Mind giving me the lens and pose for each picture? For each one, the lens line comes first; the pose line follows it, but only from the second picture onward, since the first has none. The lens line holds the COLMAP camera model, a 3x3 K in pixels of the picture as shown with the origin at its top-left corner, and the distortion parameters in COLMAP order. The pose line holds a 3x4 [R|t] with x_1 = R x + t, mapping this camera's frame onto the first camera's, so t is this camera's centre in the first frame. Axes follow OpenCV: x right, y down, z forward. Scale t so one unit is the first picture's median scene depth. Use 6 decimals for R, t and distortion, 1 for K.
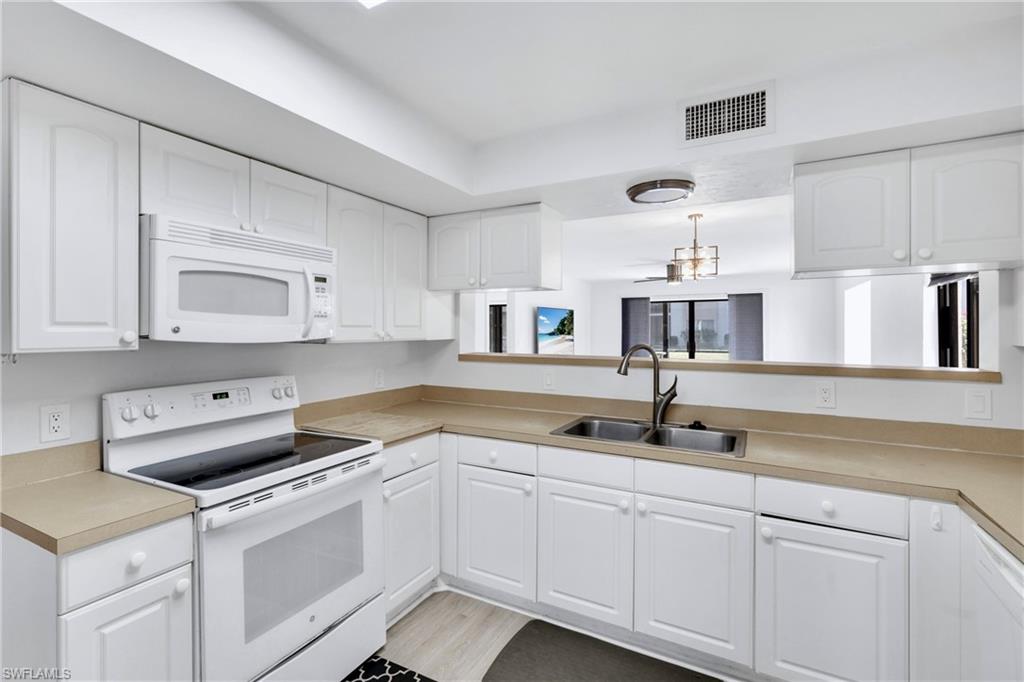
lens RADIAL K [[483.5, 0, 483.8], [0, 483.5, 334.0], [0, 0, 1]] dist [-0.016816, -0.000684]
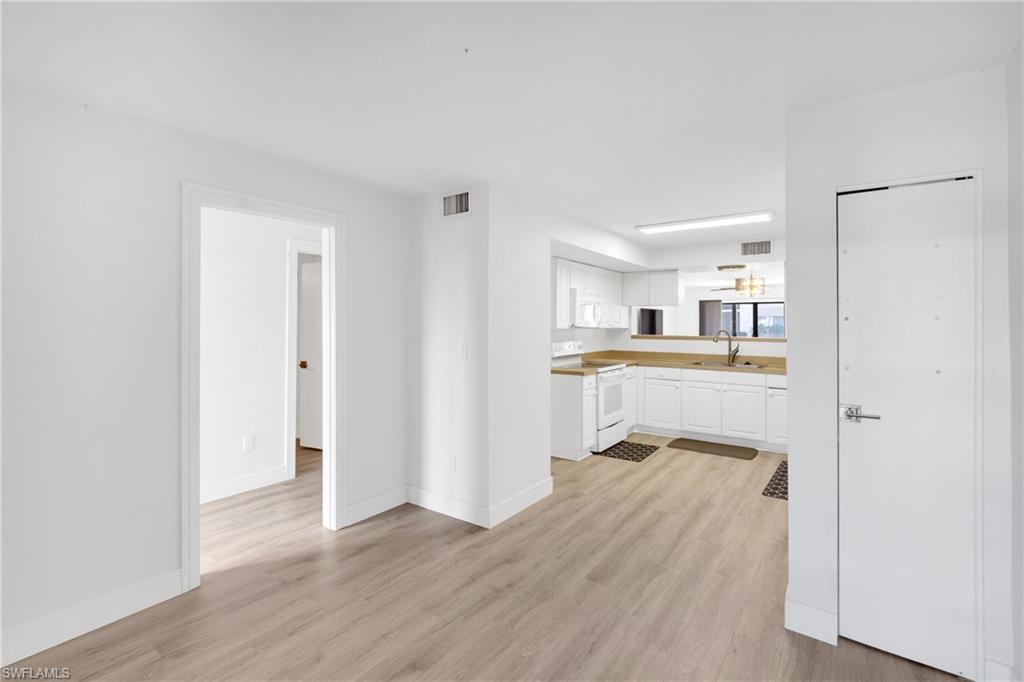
lens RADIAL K [[465.9, 0, 502.5], [0, 465.9, 319.9], [0, 0, 1]] dist [0.007404, 0.000901]
pose [[0.994830, 0.005962, -0.101375, -0.514929], [-0.007753, 0.999821, -0.017281, 0.018922], [0.101254, 0.017978, 0.994698, -1.381799]]
